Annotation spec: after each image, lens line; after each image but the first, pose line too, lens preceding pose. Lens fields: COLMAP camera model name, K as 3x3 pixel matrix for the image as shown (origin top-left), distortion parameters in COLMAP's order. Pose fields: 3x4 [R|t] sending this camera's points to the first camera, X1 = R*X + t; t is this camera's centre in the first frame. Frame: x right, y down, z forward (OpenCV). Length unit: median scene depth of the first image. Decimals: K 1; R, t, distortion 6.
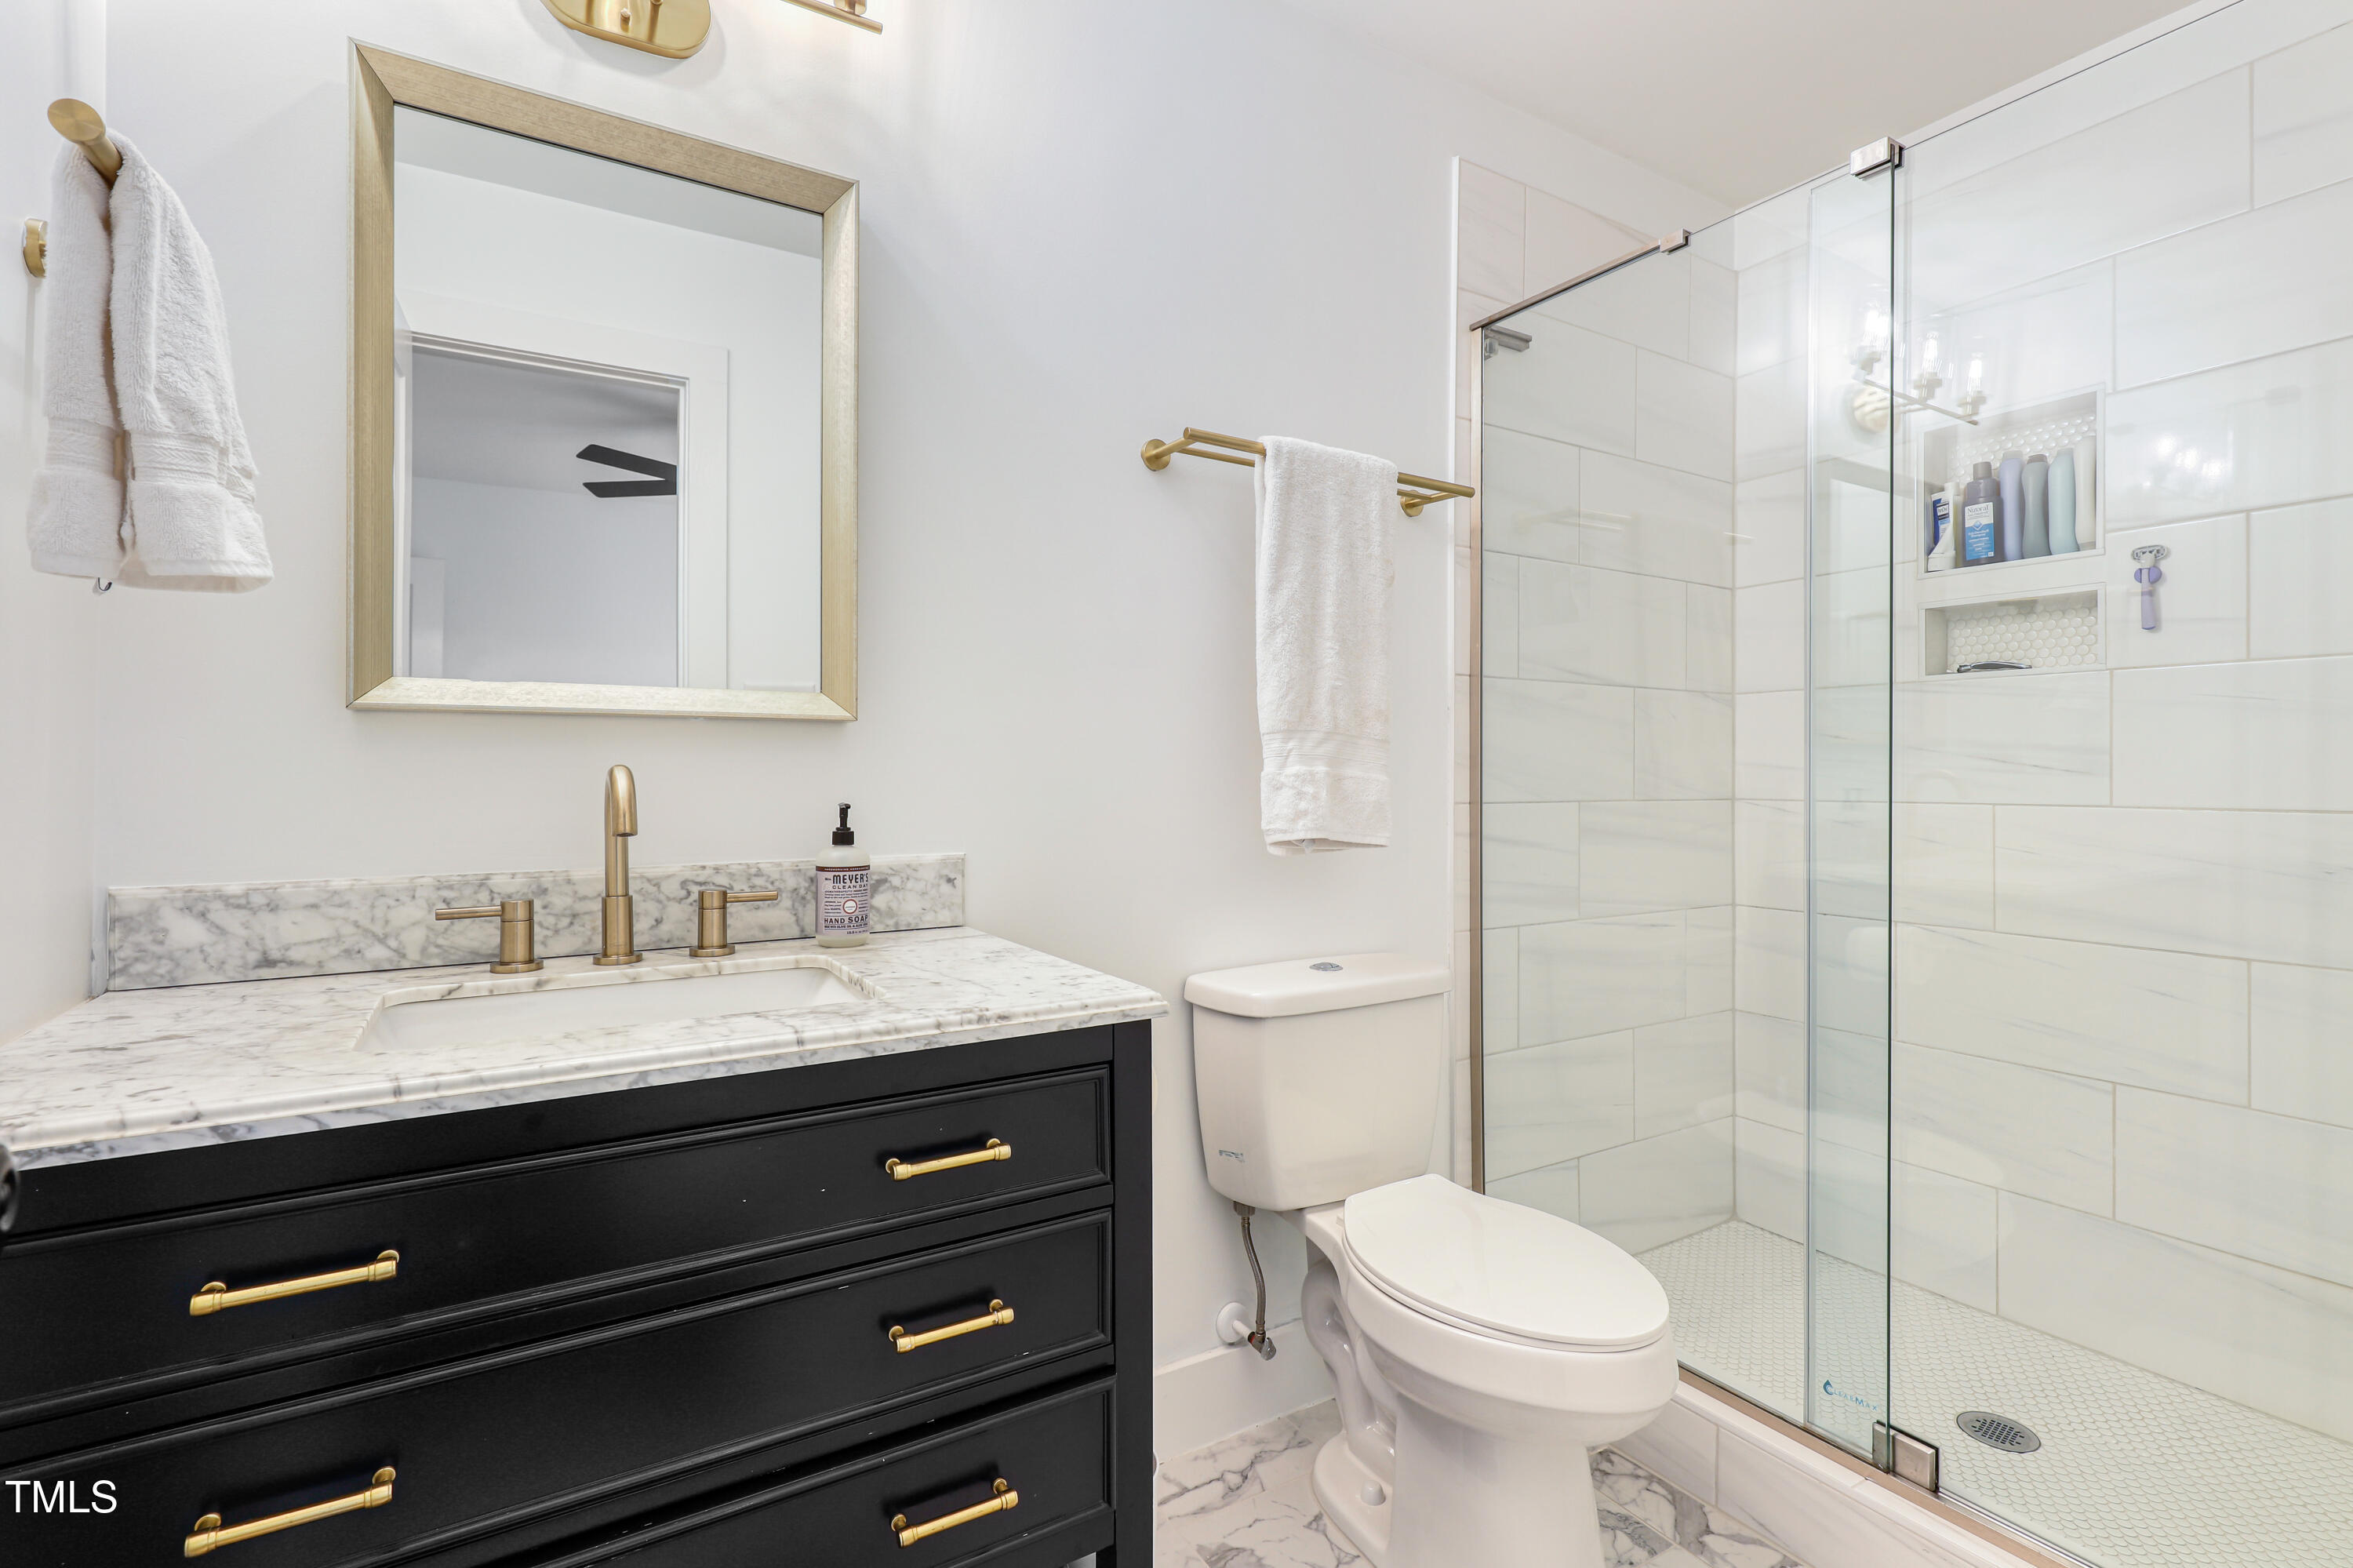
lens RADIAL K [[1083.9, 0, 1168.9], [0, 1083.9, 771.7], [0, 0, 1]] dist [-0.000381, 0.001679]
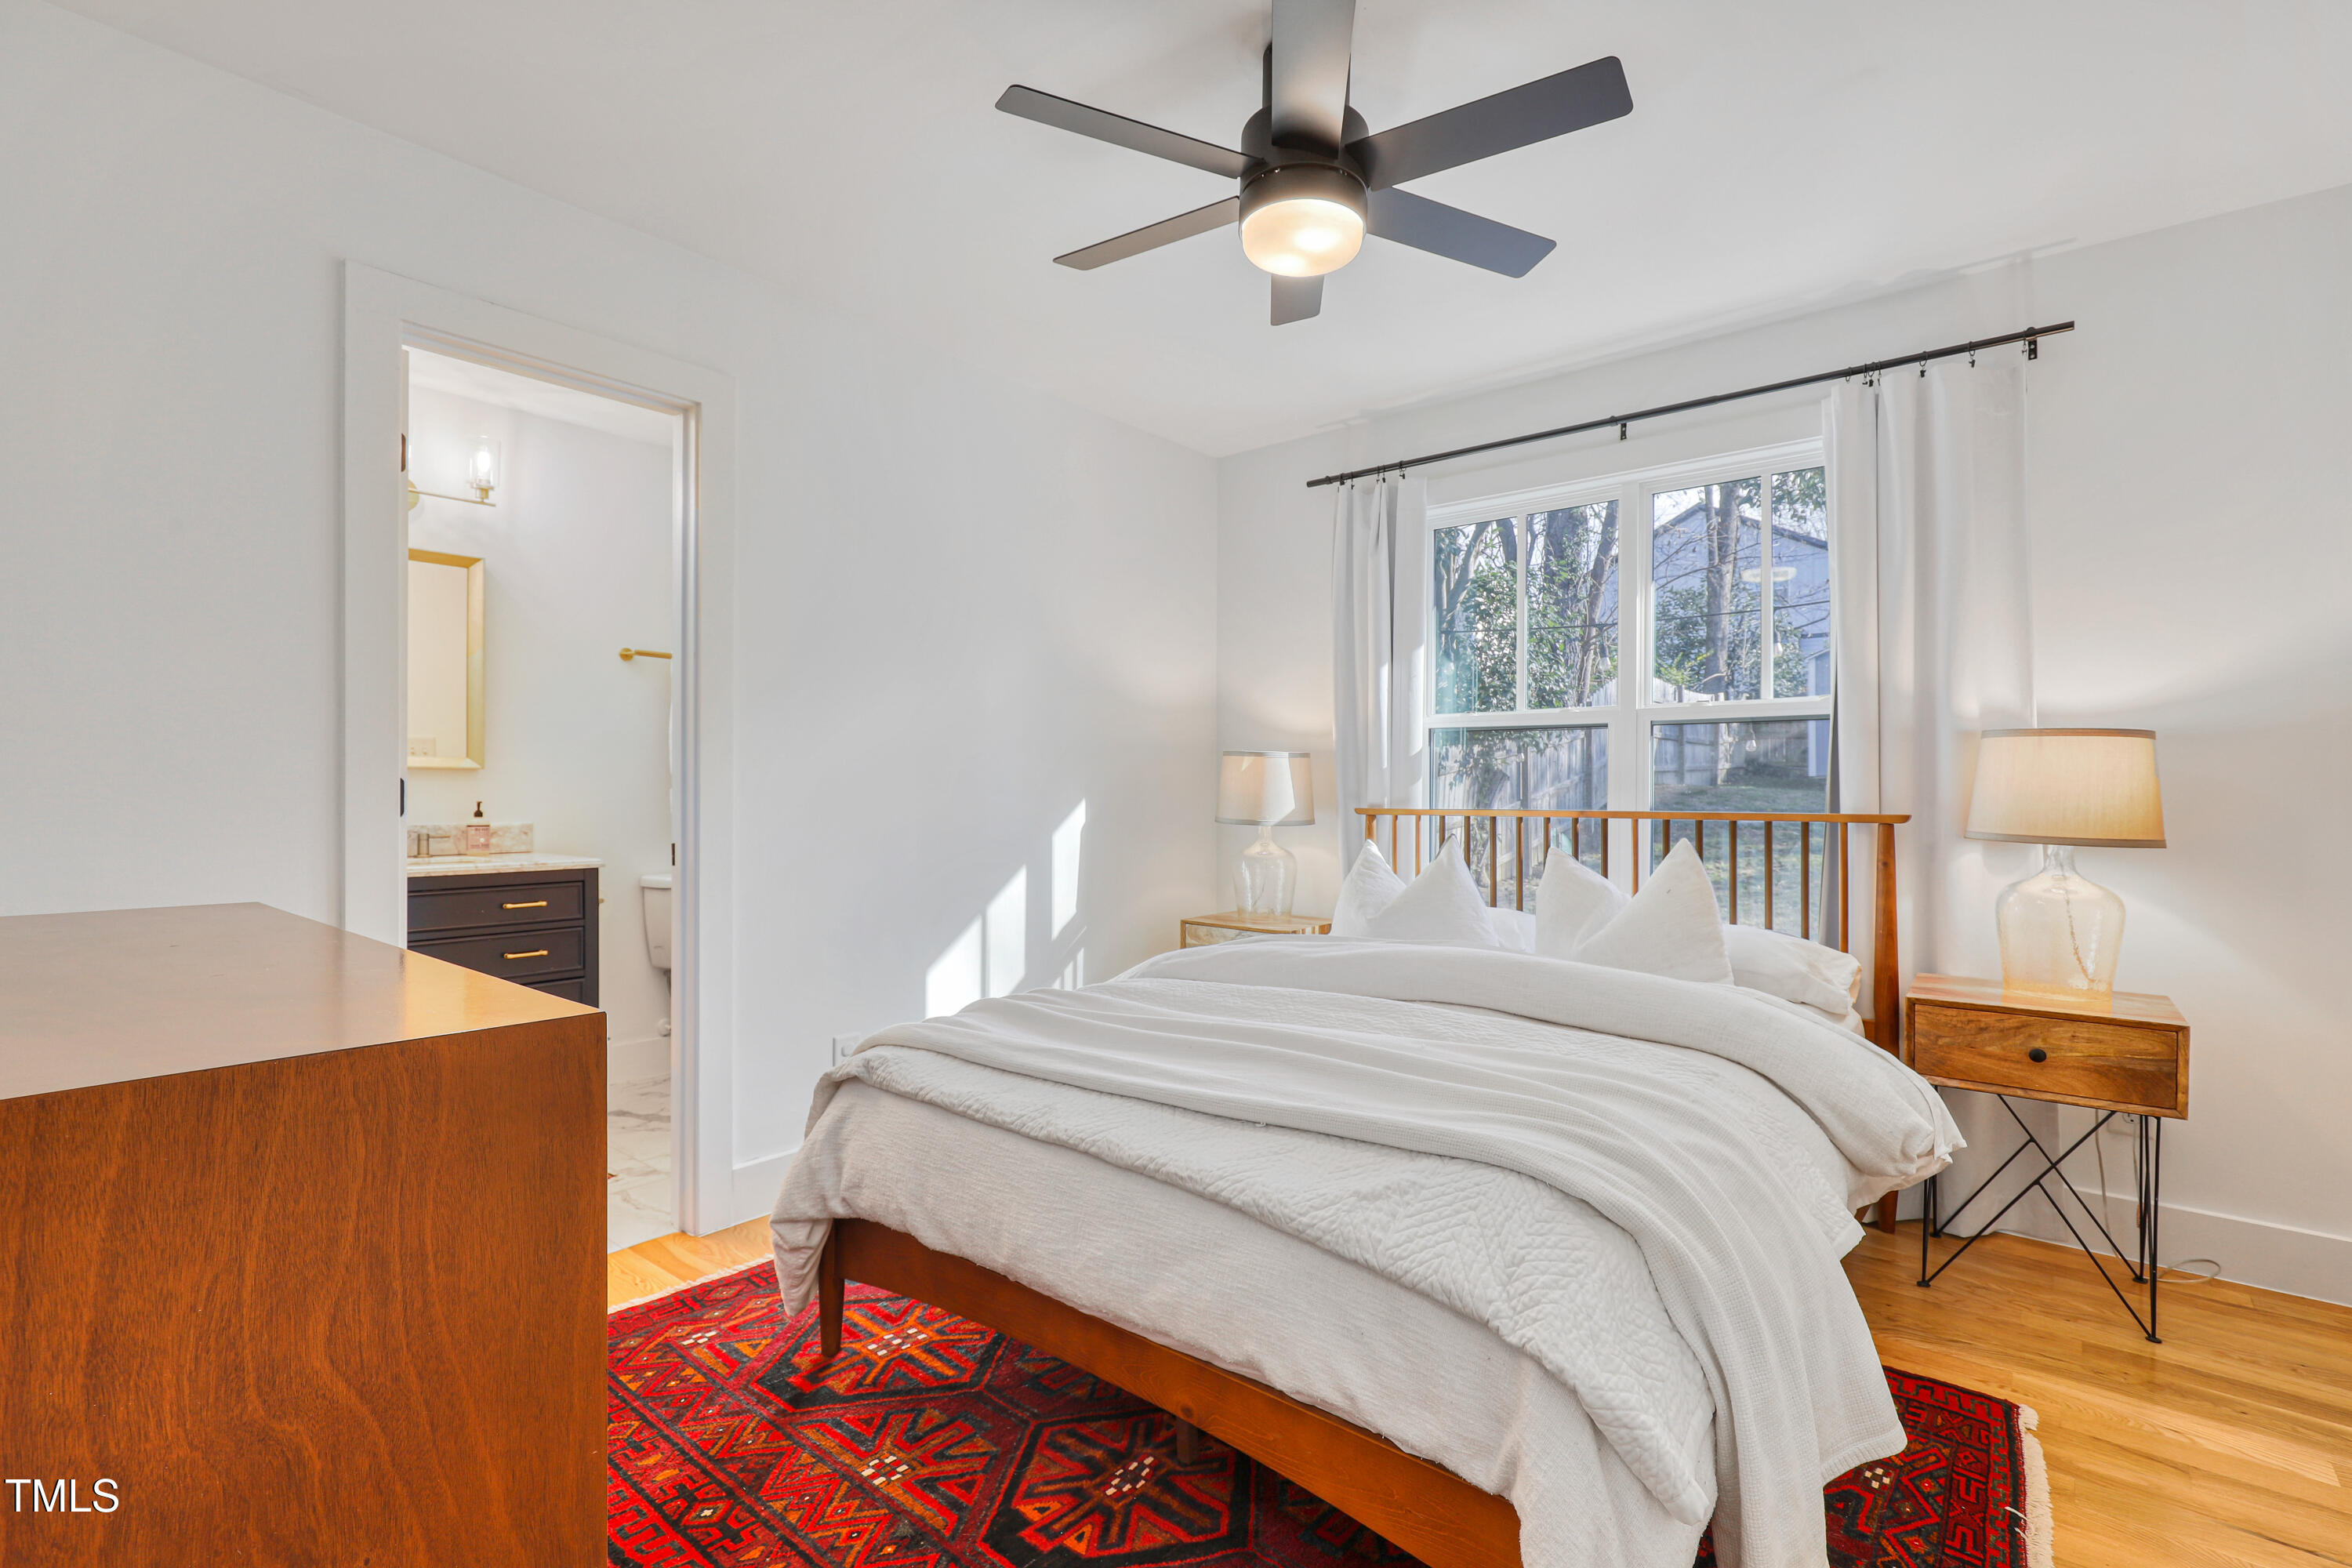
lens RADIAL K [[1083.4, 0, 1195.5], [0, 1083.4, 782.0], [0, 0, 1]] dist [-0.000381, 0.001679]
pose [[0.943412, -0.004260, 0.331596, 0.408853], [0.005929, 0.999974, -0.004023, 0.003323], [-0.331570, 0.005761, 0.943413, -1.793117]]
